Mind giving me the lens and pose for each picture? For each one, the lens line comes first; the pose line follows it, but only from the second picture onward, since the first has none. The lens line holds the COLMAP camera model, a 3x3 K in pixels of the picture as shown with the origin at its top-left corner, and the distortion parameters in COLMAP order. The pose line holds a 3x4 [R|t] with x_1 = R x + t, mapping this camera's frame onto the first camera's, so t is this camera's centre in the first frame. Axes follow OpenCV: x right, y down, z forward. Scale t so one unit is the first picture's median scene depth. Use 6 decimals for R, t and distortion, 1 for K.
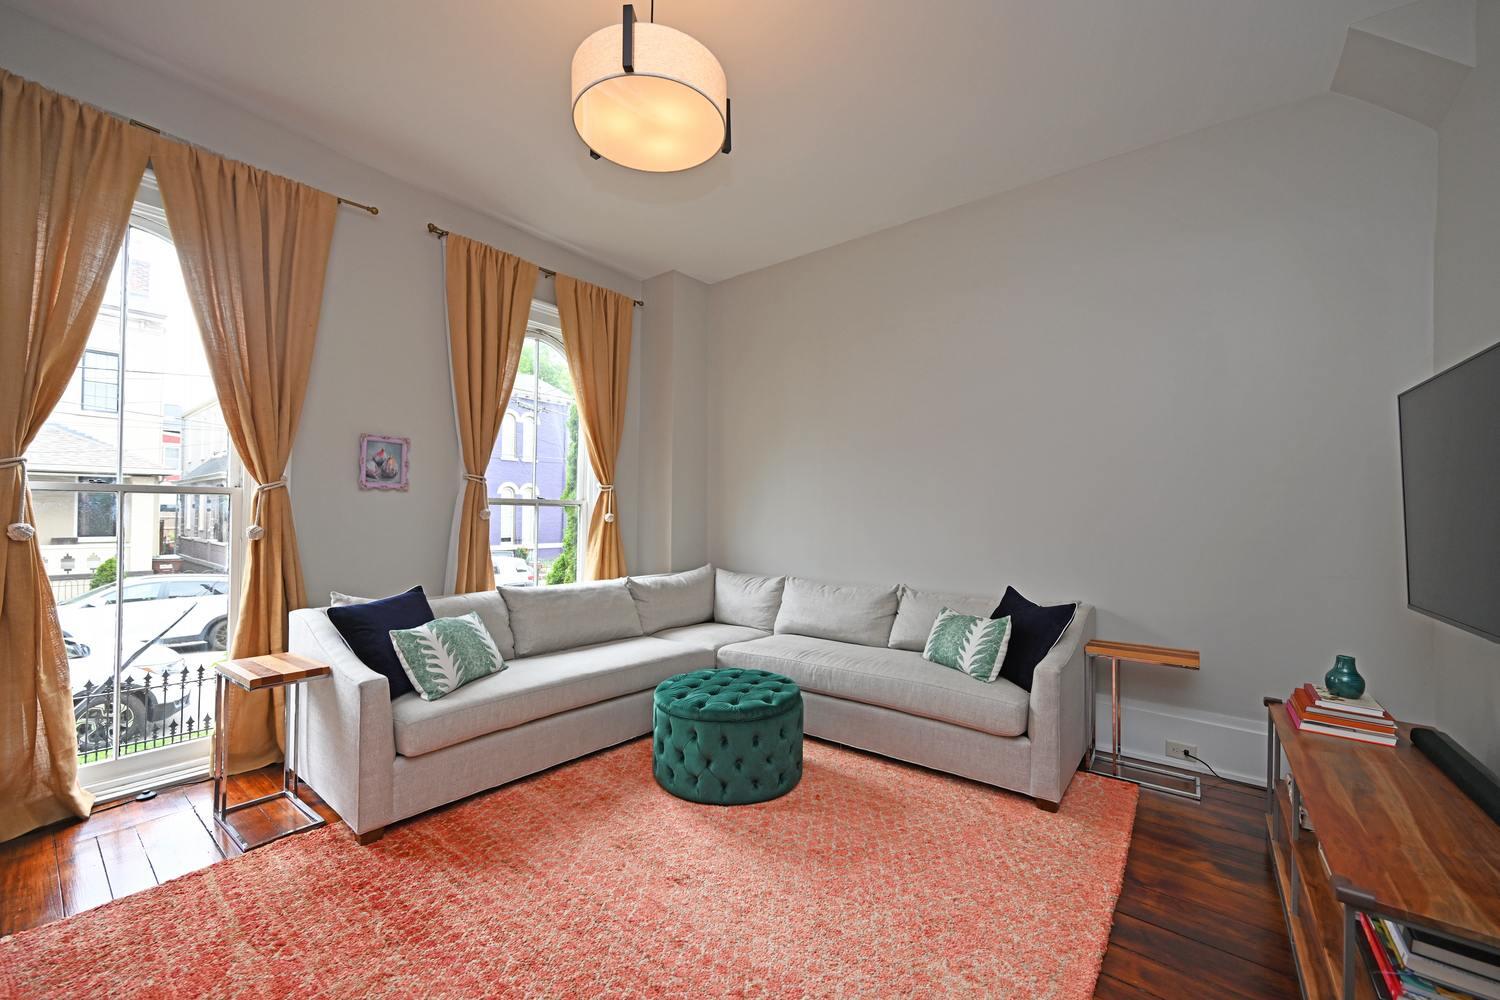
lens RADIAL K [[590.7, 0, 749.9], [0, 590.7, 501.3], [0, 0, 1]] dist [-0.000588, -0.000310]
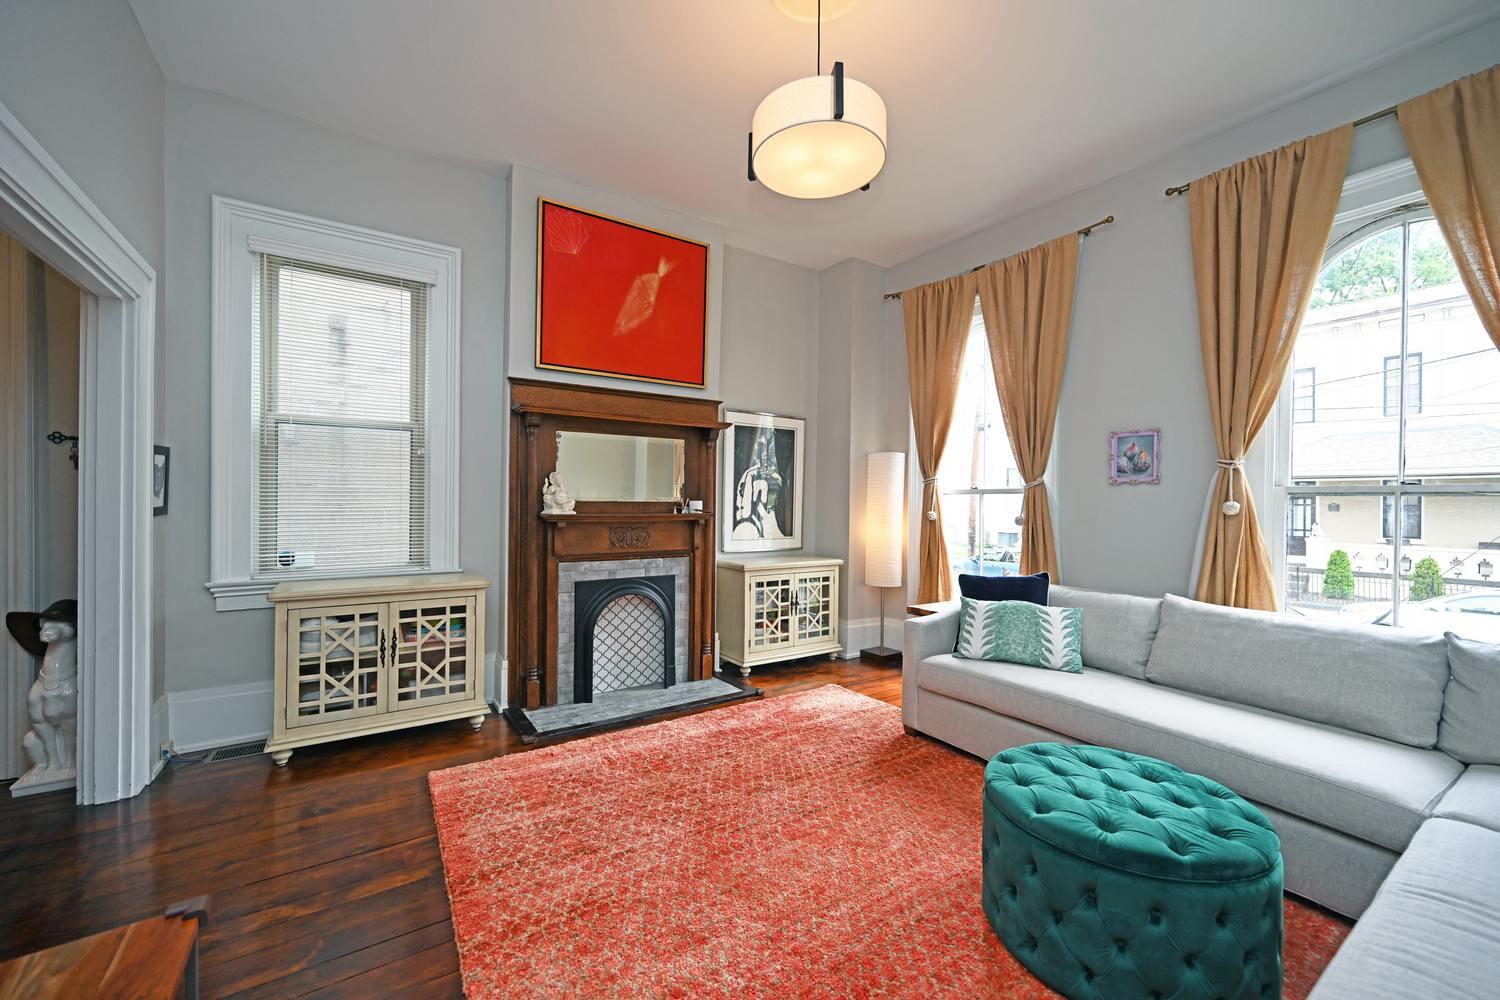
lens RADIAL K [[586.7, 0, 745.9], [0, 586.7, 501.6], [0, 0, 1]] dist [0.001207, -0.004093]
pose [[-0.310989, -0.017410, -0.950254, 0.540019], [0.007524, 0.999756, -0.020779, 0.026594], [0.950384, -0.013612, -0.310782, 0.692380]]
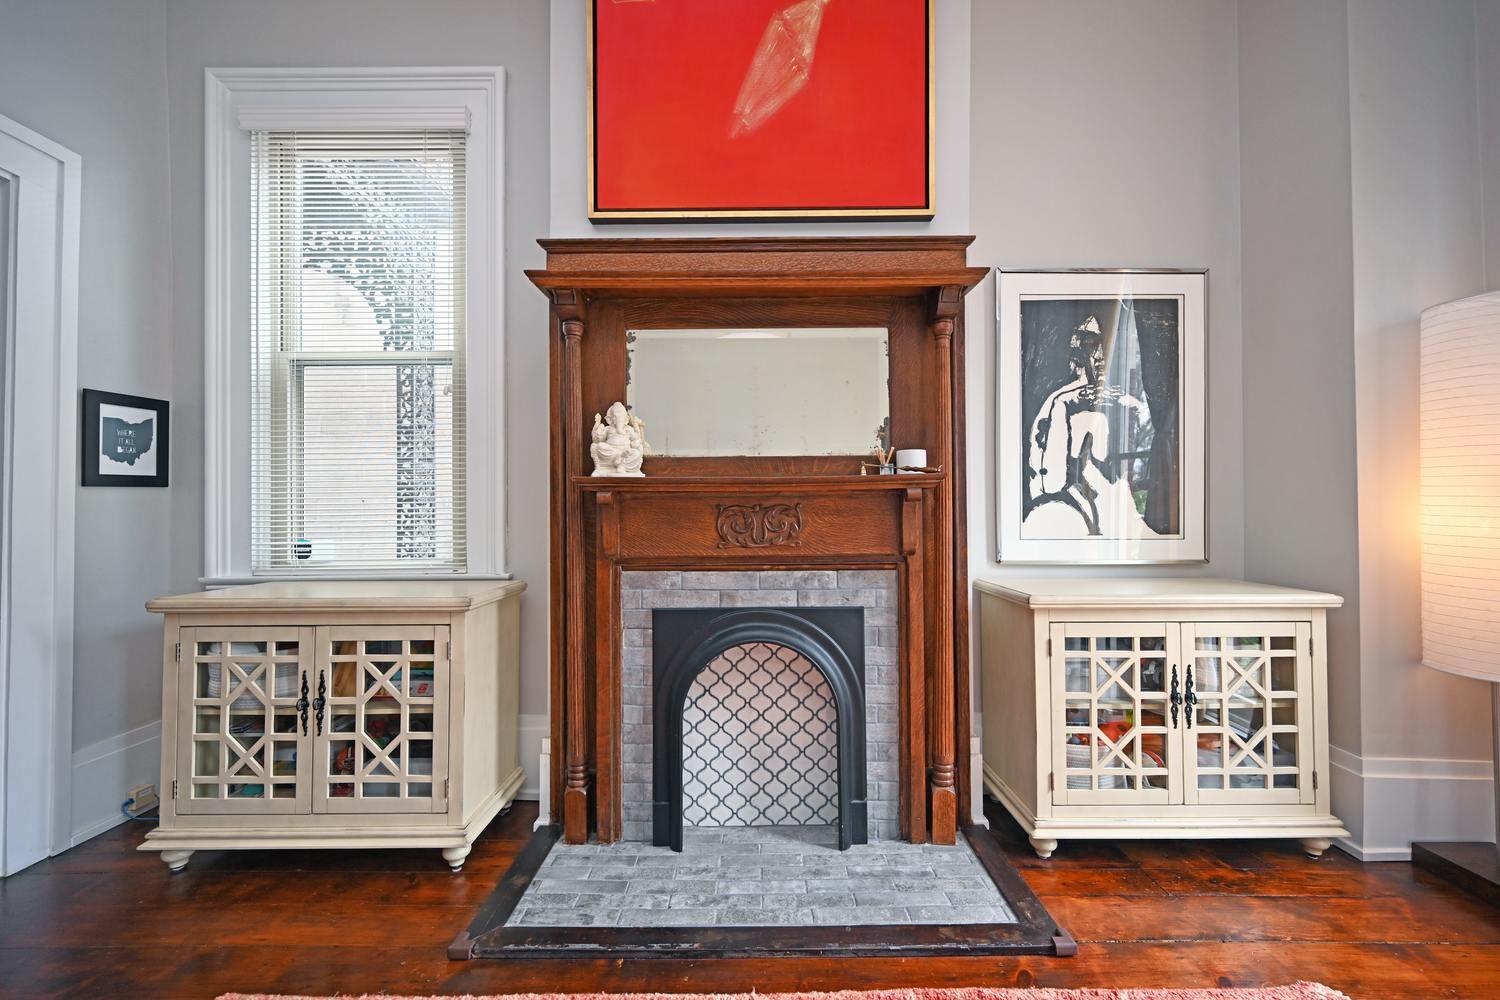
lens RADIAL K [[590.7, 0, 749.9], [0, 590.7, 501.3], [0, 0, 1]] dist [-0.000588, -0.000310]
pose [[-0.781536, -0.019224, -0.623564, -0.076893], [0.008815, 0.999085, -0.041849, 0.068431], [0.623798, -0.038203, -0.780651, 0.568810]]
